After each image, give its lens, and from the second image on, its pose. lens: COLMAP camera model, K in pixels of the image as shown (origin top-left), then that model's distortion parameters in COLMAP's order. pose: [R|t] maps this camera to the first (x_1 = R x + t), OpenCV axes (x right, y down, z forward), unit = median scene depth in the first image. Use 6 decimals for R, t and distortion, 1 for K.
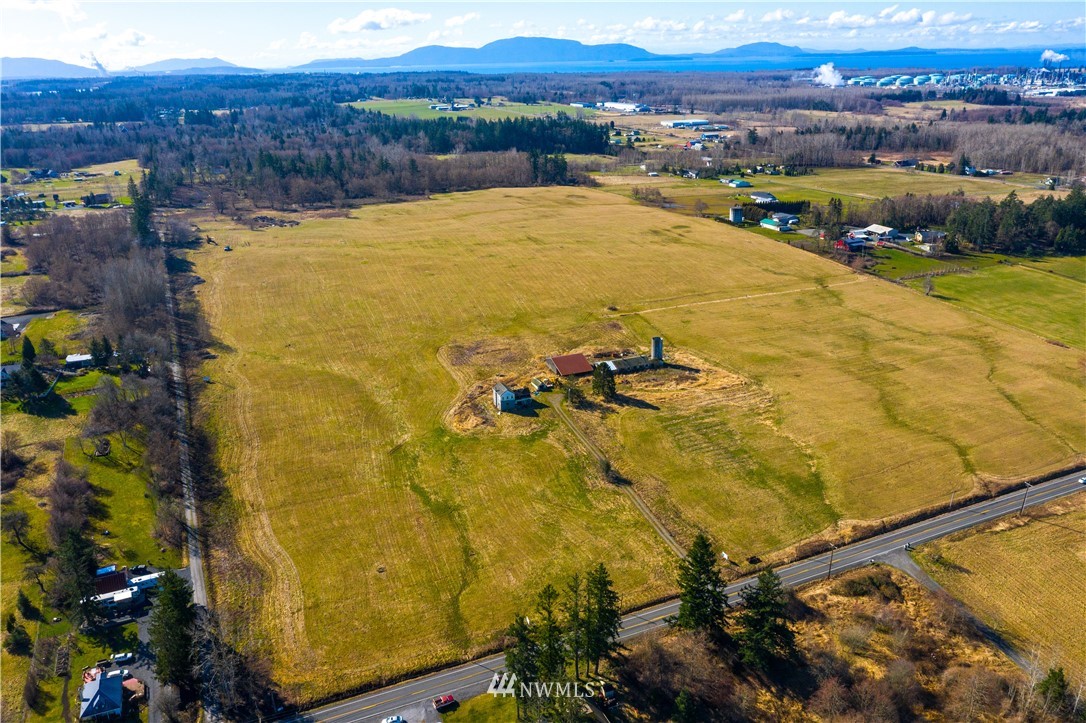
lens RADIAL K [[851.1, 0, 543.0], [0, 851.1, 361.5], [0, 0, 1]] dist [-0.016684, 0.003542]
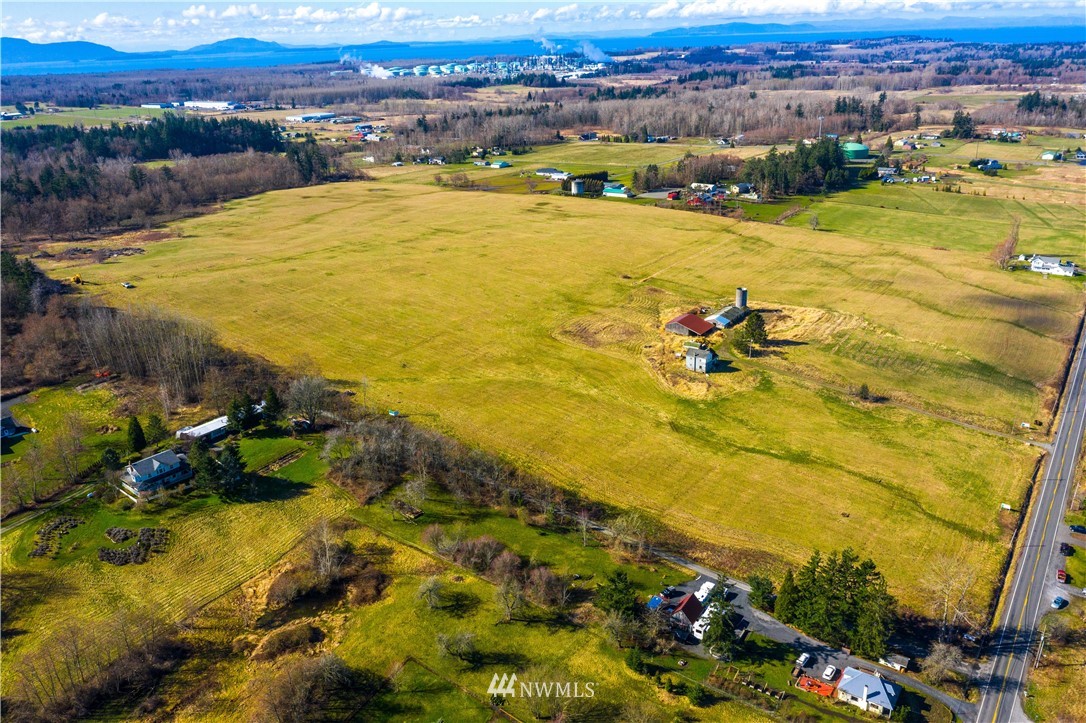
lens RADIAL K [[850.1, 0, 543.0], [0, 850.1, 361.5], [0, 0, 1]] dist [-0.016735, 0.001104]
pose [[0.843578, -0.197024, 0.499557, -0.477824], [0.194387, 0.979212, 0.057946, -0.035614], [-0.500589, 0.048225, 0.864341, 0.131426]]
